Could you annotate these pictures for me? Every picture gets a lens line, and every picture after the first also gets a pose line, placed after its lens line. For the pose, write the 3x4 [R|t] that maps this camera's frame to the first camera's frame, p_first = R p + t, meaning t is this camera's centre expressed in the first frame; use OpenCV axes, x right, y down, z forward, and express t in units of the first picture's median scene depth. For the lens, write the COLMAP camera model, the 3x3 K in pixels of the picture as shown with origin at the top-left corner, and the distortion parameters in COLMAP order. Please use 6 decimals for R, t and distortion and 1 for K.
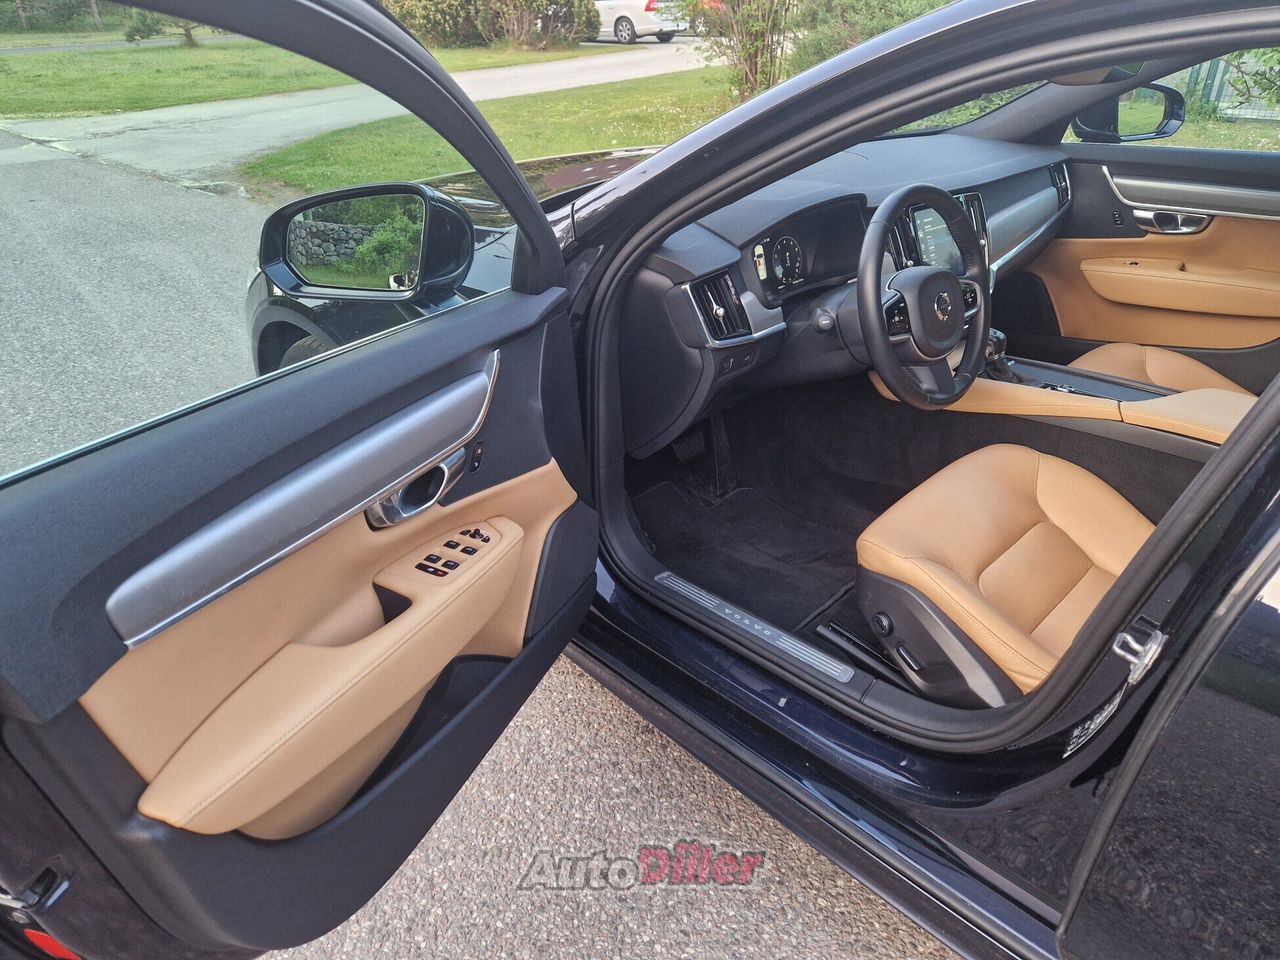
lens RADIAL K [[861.6, 0, 635.0], [0, 861.6, 476.9], [0, 0, 1]] dist [0.061881, -0.051776]
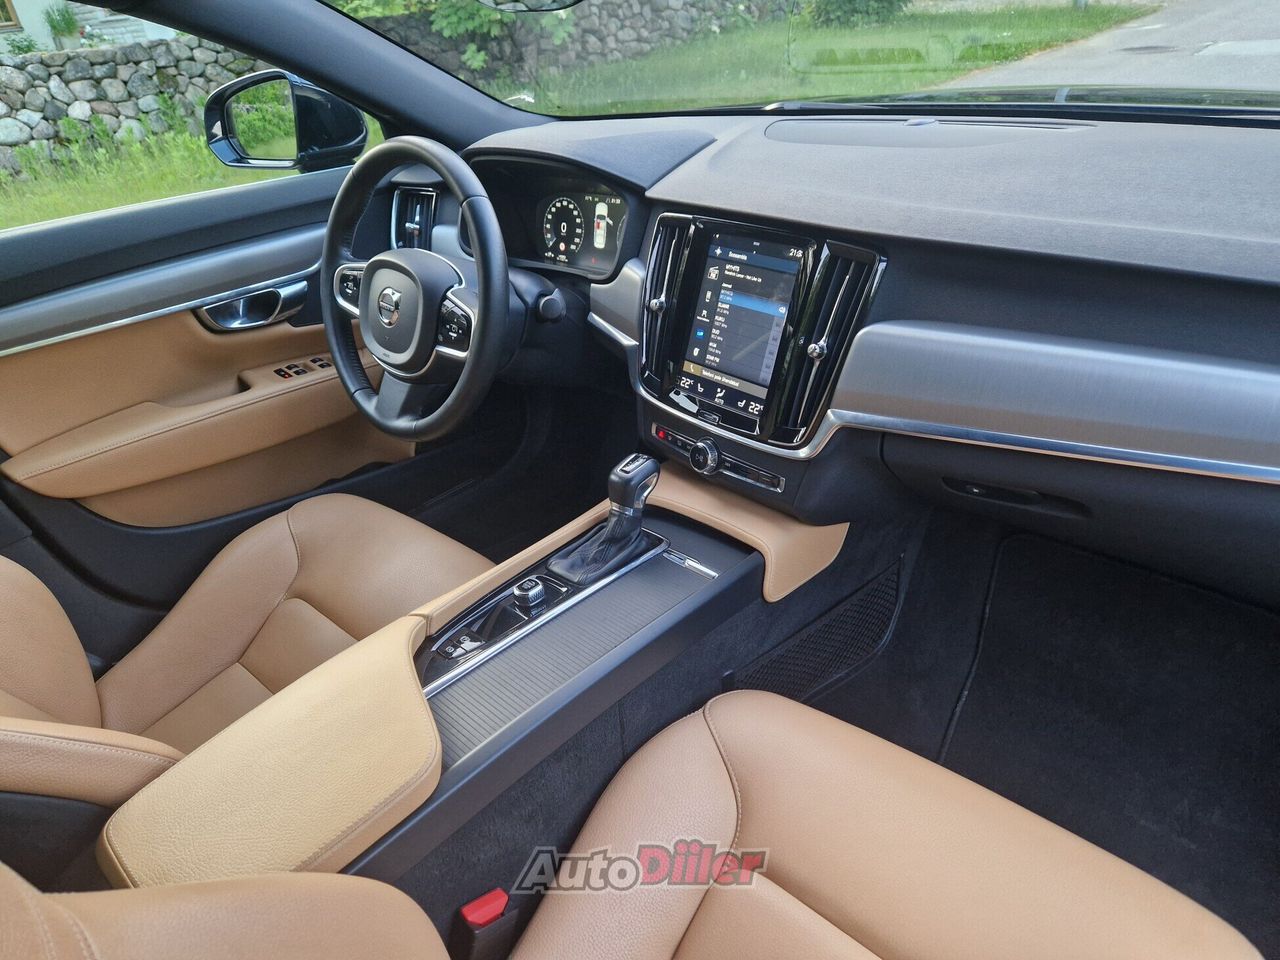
lens RADIAL K [[850.3, 0, 638.9], [0, 850.3, 491.6], [0, 0, 1]] dist [0.071708, -0.062953]
pose [[0.056461, 0.528594, -0.846995, 0.837929], [-0.400062, 0.789242, 0.465883, -0.390151], [0.914747, 0.312546, 0.256032, 0.821191]]
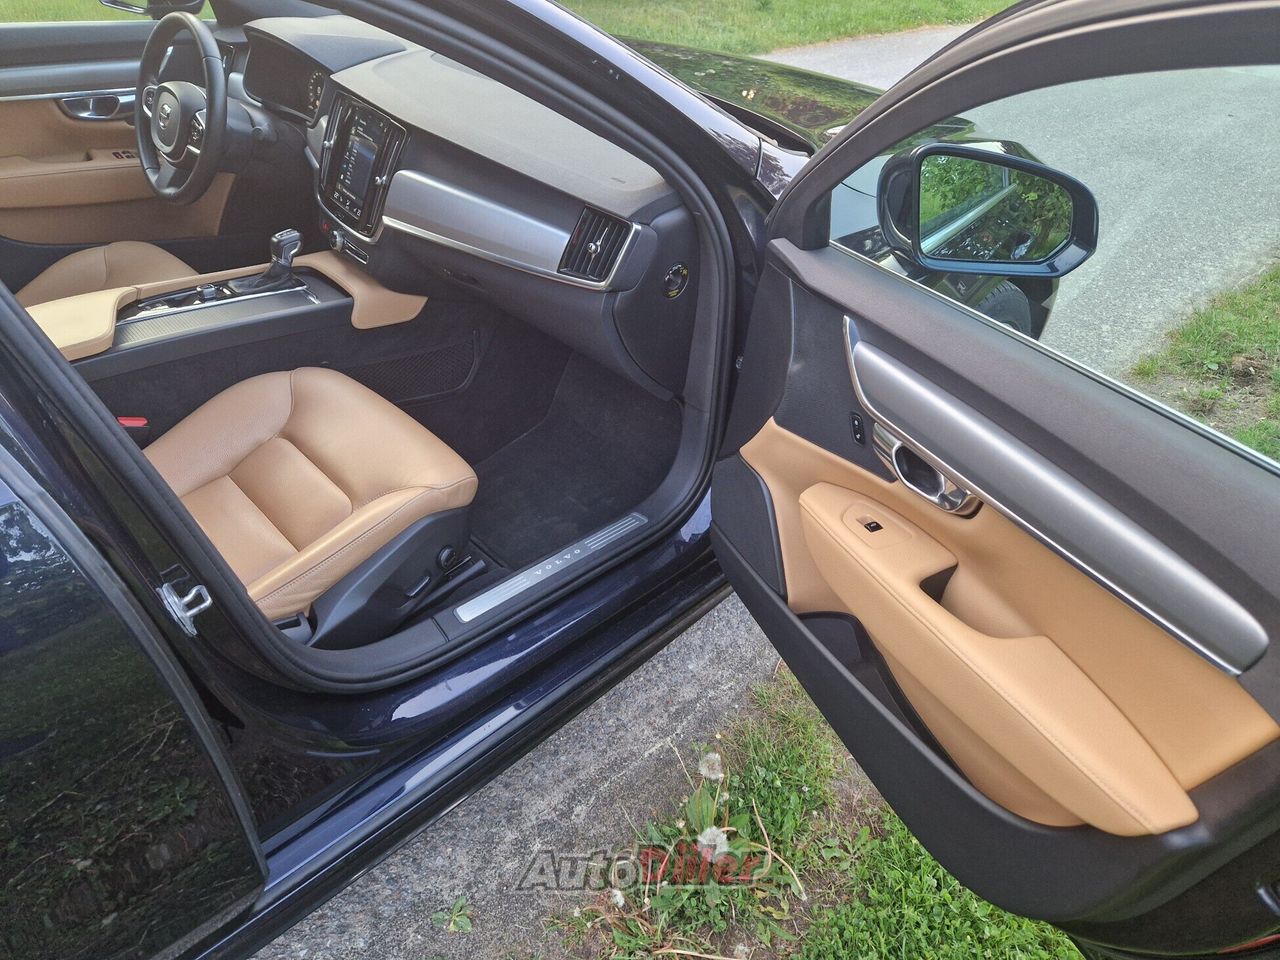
lens RADIAL K [[861.6, 0, 635.0], [0, 861.6, 476.9], [0, 0, 1]] dist [0.061881, -0.051776]
pose [[-0.008510, 0.604774, -0.796352, 1.271666], [-0.540426, 0.667276, 0.512525, -0.658265], [0.841349, 0.434731, 0.321157, 1.072303]]
